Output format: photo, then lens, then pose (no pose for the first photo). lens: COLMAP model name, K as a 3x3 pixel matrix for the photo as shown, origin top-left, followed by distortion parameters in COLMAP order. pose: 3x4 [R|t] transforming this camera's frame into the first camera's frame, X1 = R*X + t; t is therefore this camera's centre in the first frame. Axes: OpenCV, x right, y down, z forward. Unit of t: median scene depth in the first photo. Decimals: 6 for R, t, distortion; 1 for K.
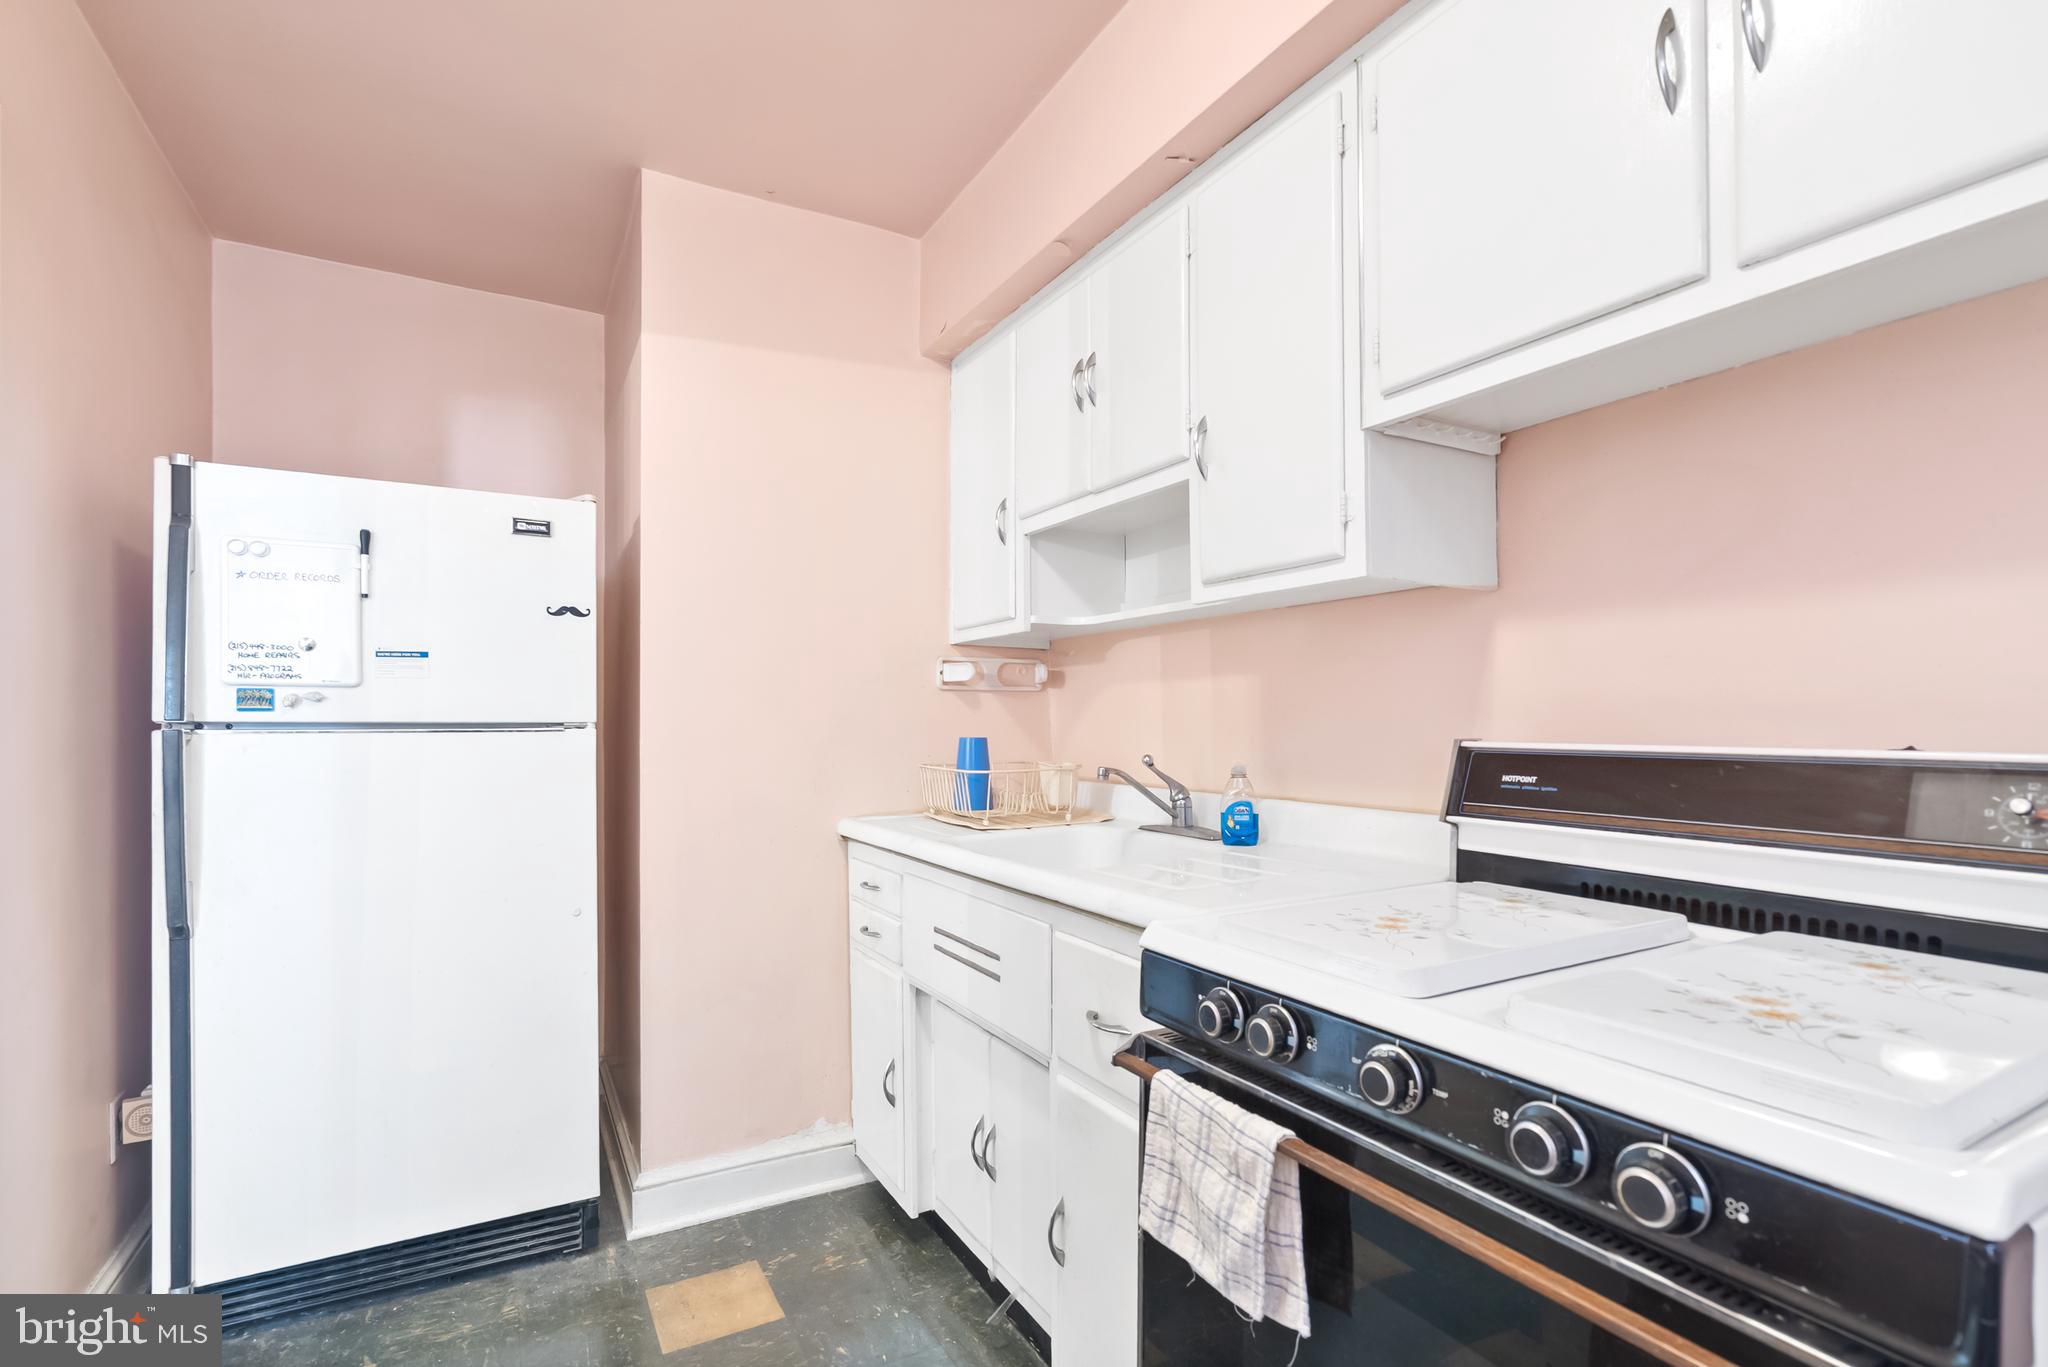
lens RADIAL K [[953.3, 0, 1023.2], [0, 953.3, 723.0], [0, 0, 1]] dist [0.000838, 0.000107]
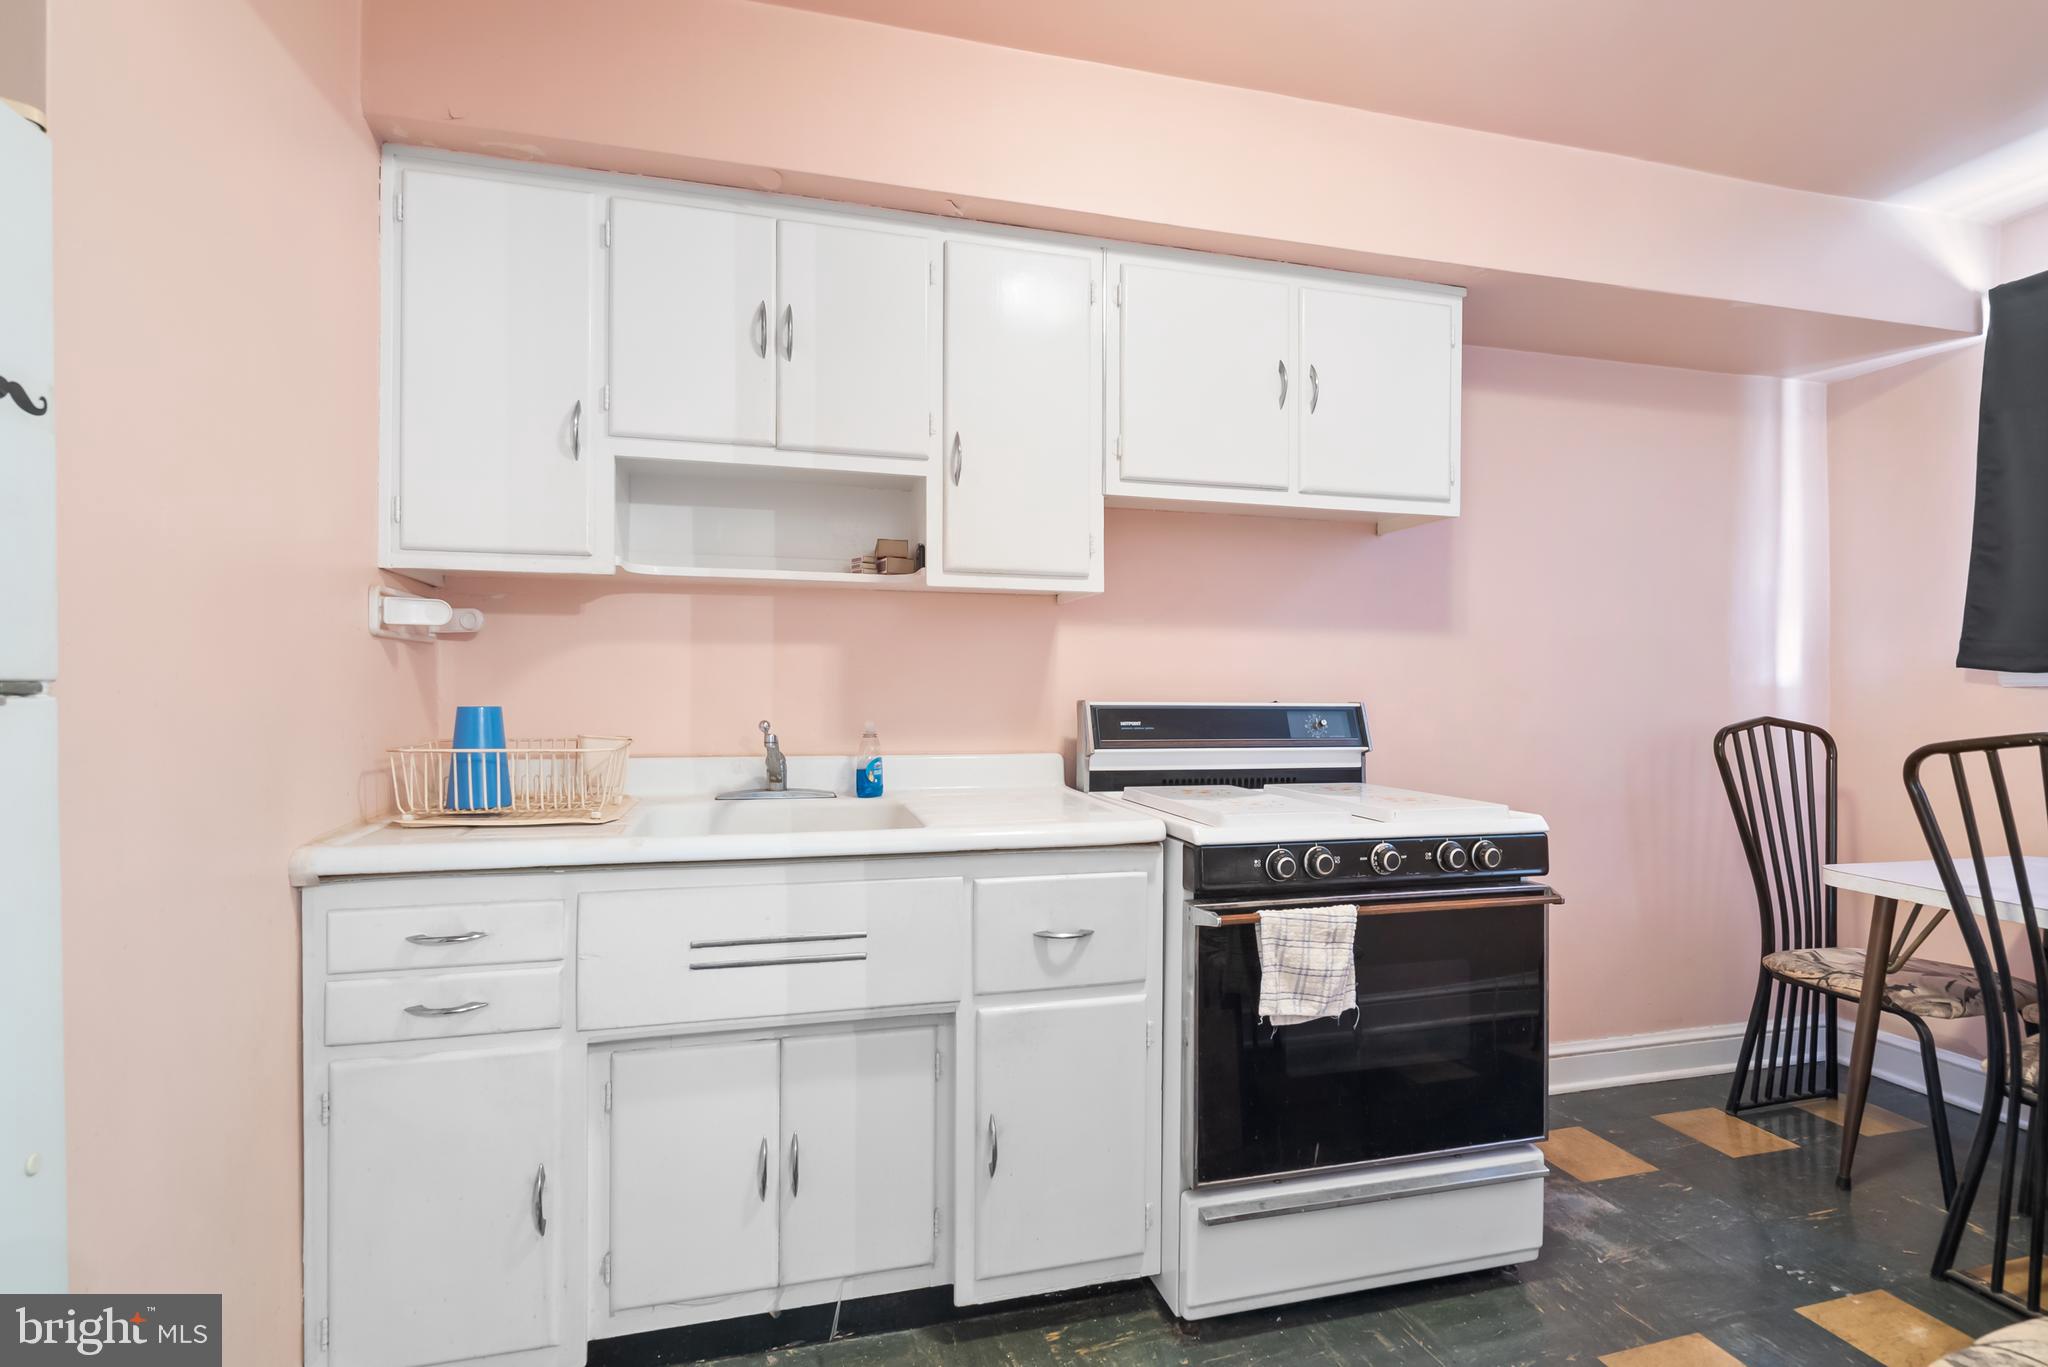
lens RADIAL K [[926.8, 0, 1013.4], [0, 926.8, 684.9], [0, 0, 1]] dist [-0.002491, -0.000153]
pose [[0.256883, 0.012397, 0.966363, -0.883150], [-0.004611, 0.999922, -0.011602, 0.007062], [-0.966431, -0.001475, 0.256920, 0.616952]]
